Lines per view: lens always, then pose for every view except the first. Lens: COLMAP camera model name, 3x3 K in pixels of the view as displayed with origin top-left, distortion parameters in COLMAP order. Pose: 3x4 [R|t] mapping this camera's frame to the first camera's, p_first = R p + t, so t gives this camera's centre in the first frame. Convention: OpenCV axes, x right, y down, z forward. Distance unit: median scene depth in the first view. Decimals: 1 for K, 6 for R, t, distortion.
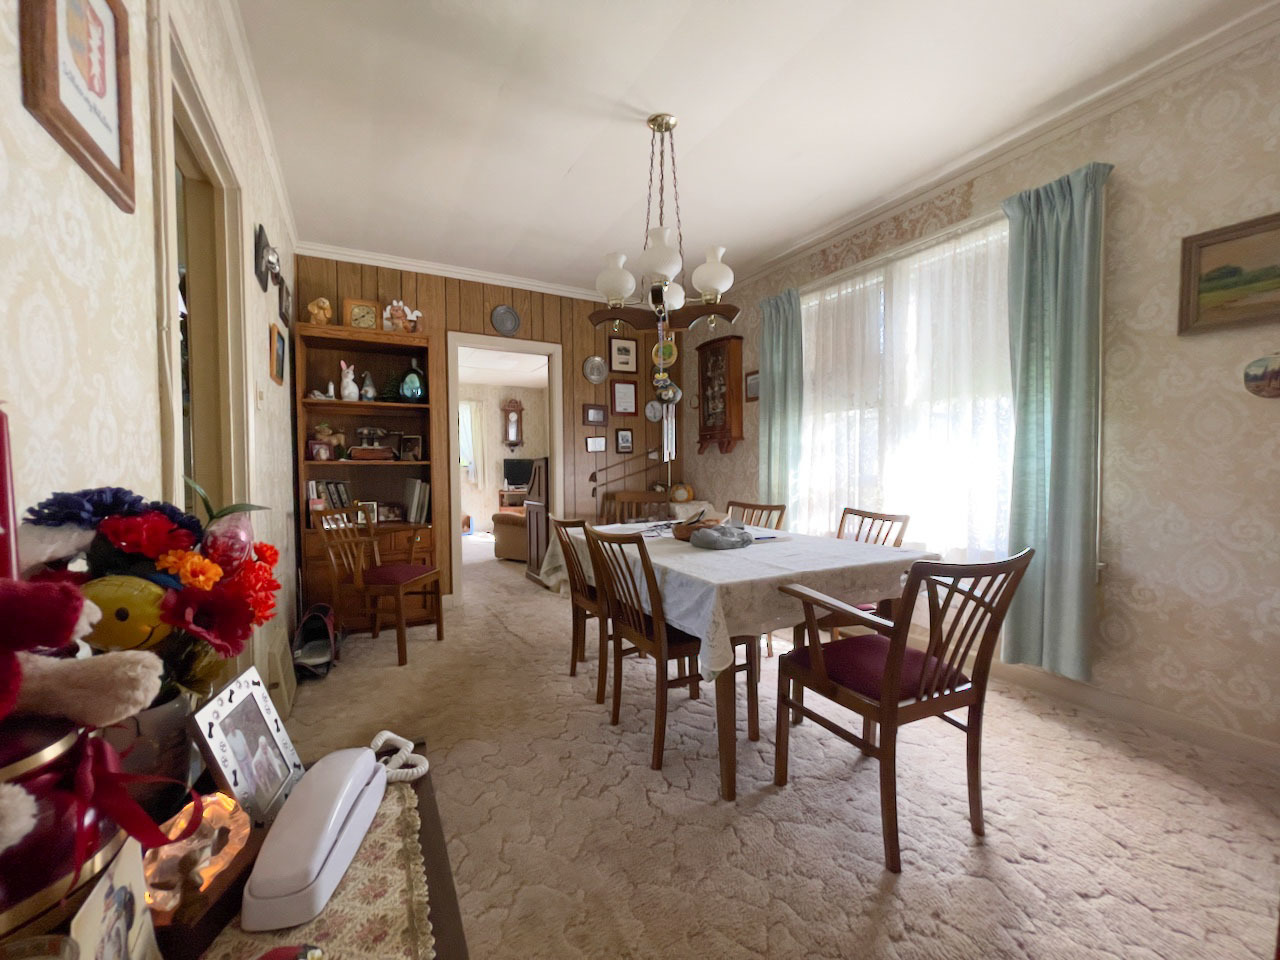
lens RADIAL K [[516.2, 0, 643.3], [0, 516.2, 485.6], [0, 0, 1]] dist [-0.001476, 0.004417]
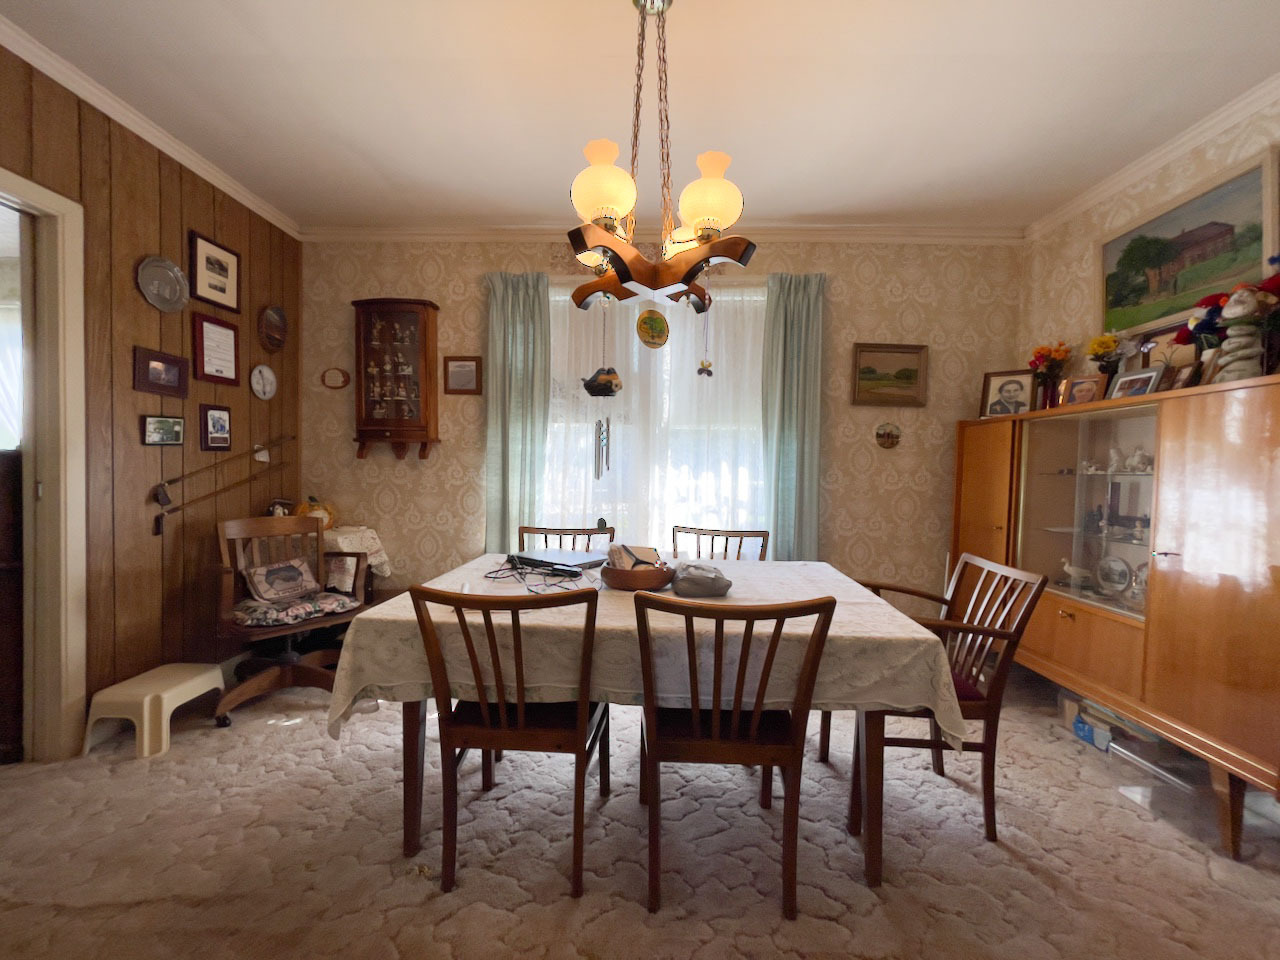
lens RADIAL K [[516.2, 0, 642.5], [0, 516.2, 480.2], [0, 0, 1]] dist [-0.001476, 0.004417]
pose [[0.514981, 0.004145, 0.857191, -0.299191], [0.010190, 0.999888, -0.010957, -0.021243], [-0.857141, 0.014377, 0.514881, 0.347928]]
